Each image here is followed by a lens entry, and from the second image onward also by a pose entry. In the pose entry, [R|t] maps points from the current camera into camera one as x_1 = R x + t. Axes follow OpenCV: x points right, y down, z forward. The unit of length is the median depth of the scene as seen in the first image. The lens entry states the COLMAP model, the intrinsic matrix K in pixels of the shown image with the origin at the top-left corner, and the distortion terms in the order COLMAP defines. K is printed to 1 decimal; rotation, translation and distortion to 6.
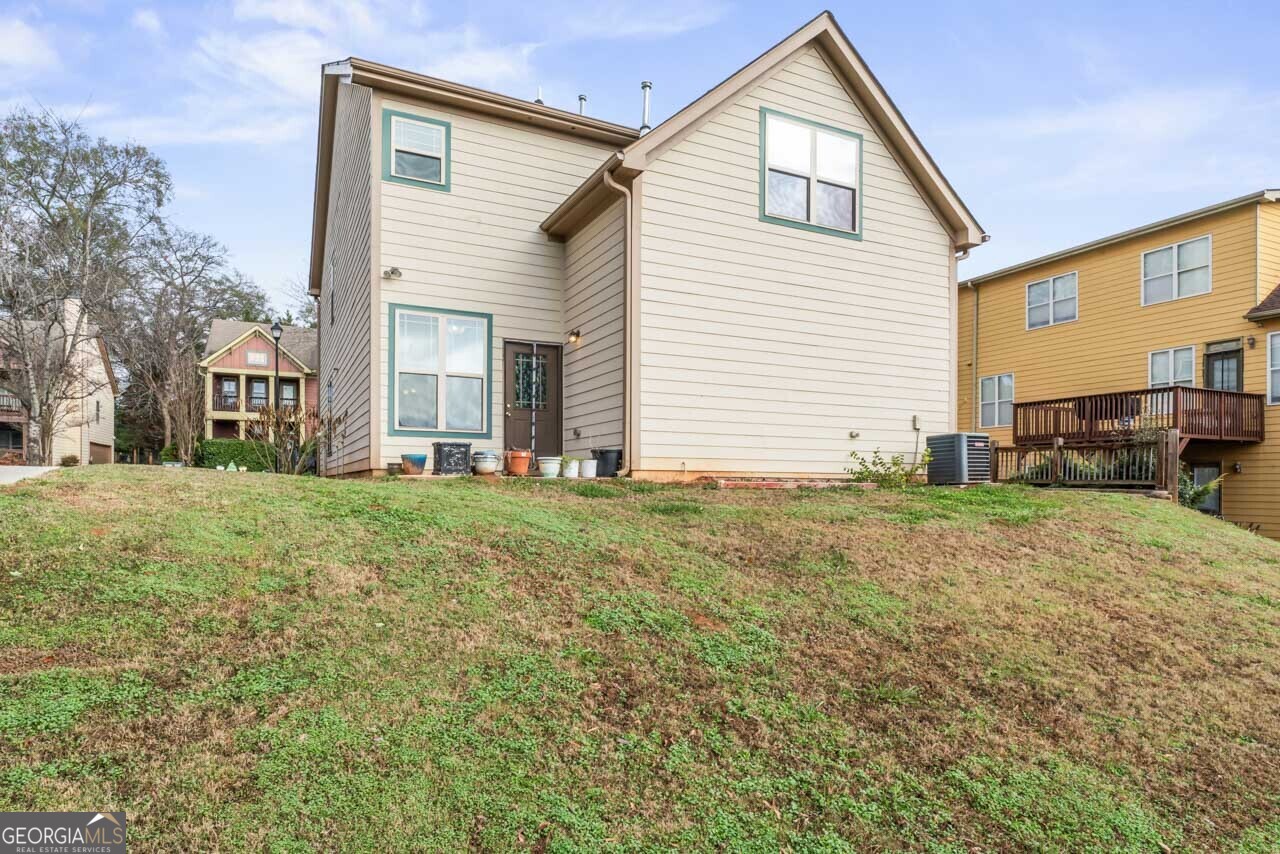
lens RADIAL K [[732.1, 0, 638.1], [0, 732.1, 485.3], [0, 0, 1]] dist [0.000072, 0.000536]
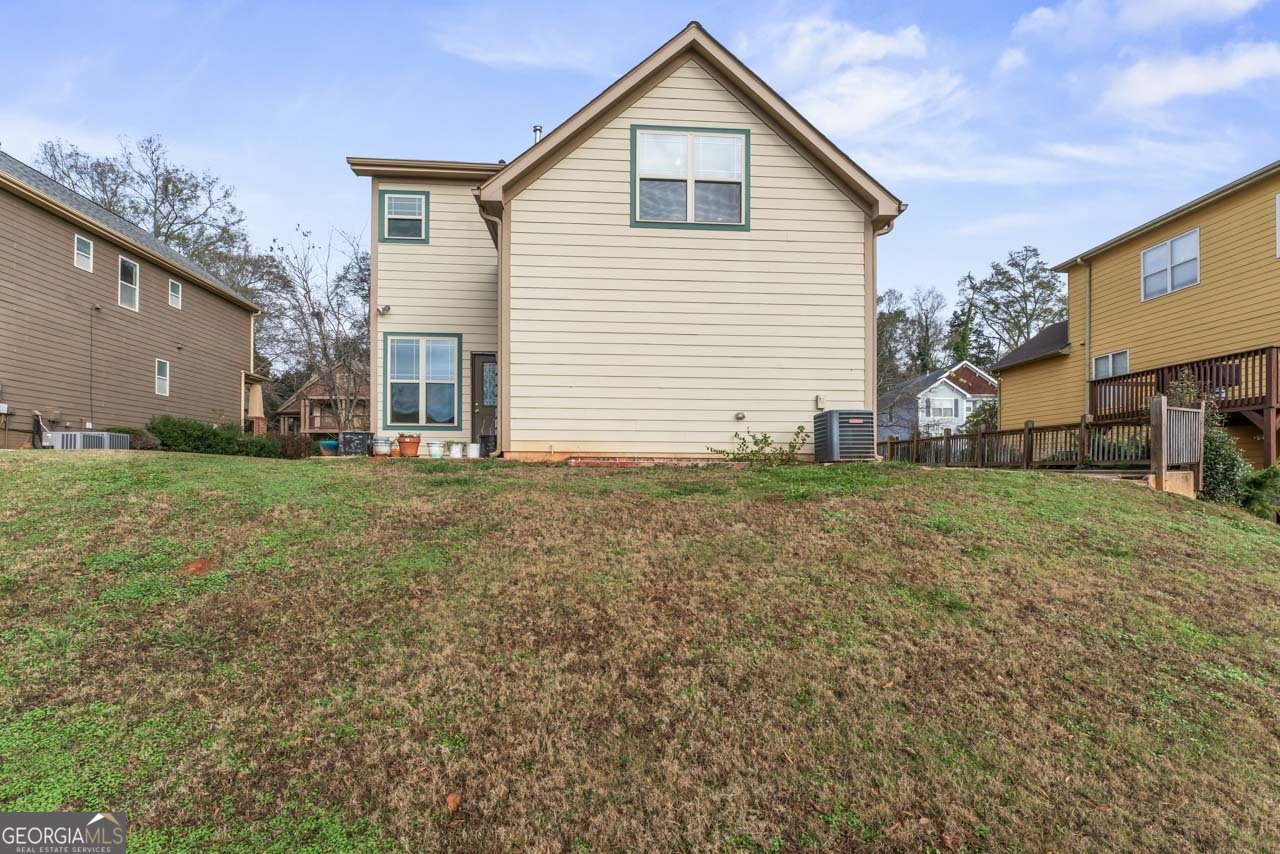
lens RADIAL K [[579.9, 0, 637.8], [0, 579.9, 471.8], [0, 0, 1]] dist [-0.002305, -0.000492]
pose [[0.923395, -0.001550, -0.383847, 0.483773], [-0.000495, 0.999986, -0.005228, 0.014689], [0.383850, 0.005017, 0.923382, 0.180605]]
